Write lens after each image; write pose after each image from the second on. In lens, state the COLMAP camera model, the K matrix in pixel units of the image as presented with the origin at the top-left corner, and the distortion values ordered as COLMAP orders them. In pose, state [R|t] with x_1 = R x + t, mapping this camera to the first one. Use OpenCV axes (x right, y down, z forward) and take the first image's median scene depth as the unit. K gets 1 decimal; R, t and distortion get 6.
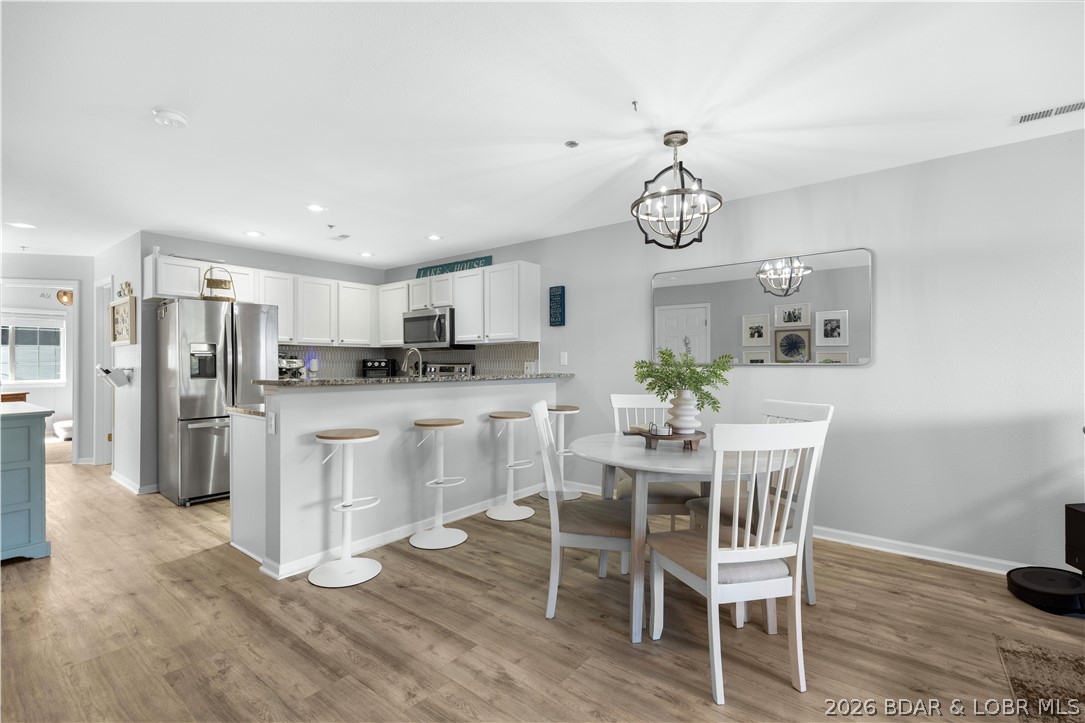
lens RADIAL K [[481.3, 0, 542.5], [0, 481.3, 361.5], [0, 0, 1]] dist [-0.000012, 0.000040]
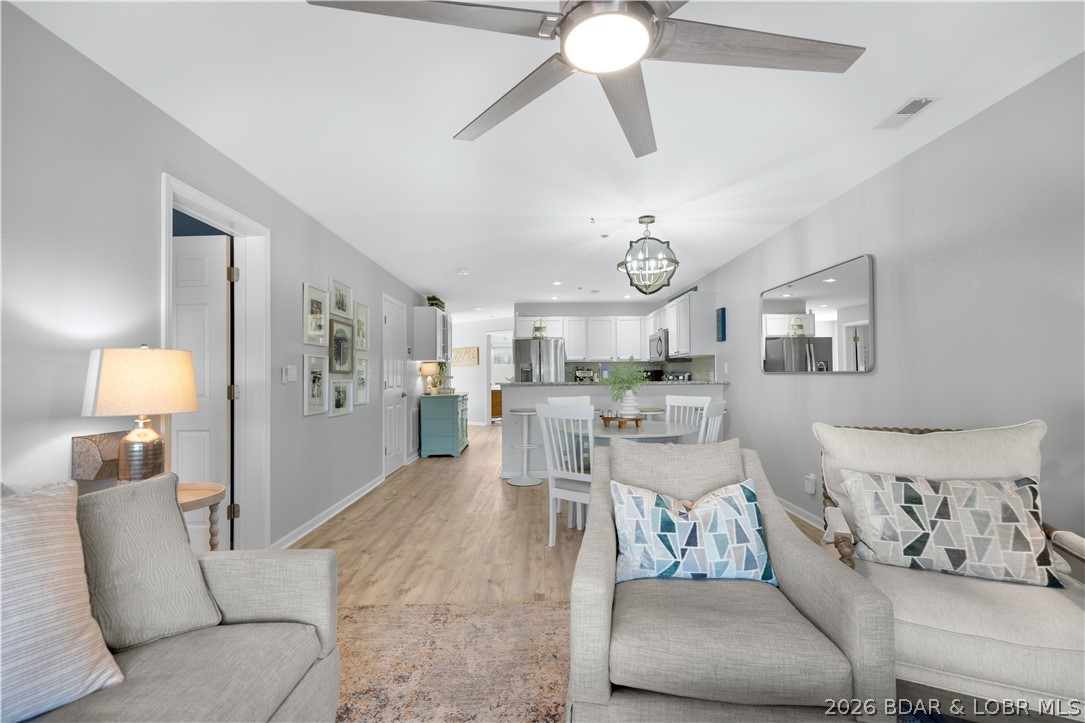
lens RADIAL K [[486.1, 0, 542.0], [0, 486.1, 371.6], [0, 0, 1]] dist [0.001354, -0.000041]
pose [[0.617162, -0.008710, -0.786788, 0.710314], [0.010430, 0.999941, -0.002888, 0.000578], [0.786767, -0.006424, 0.617217, -0.097190]]
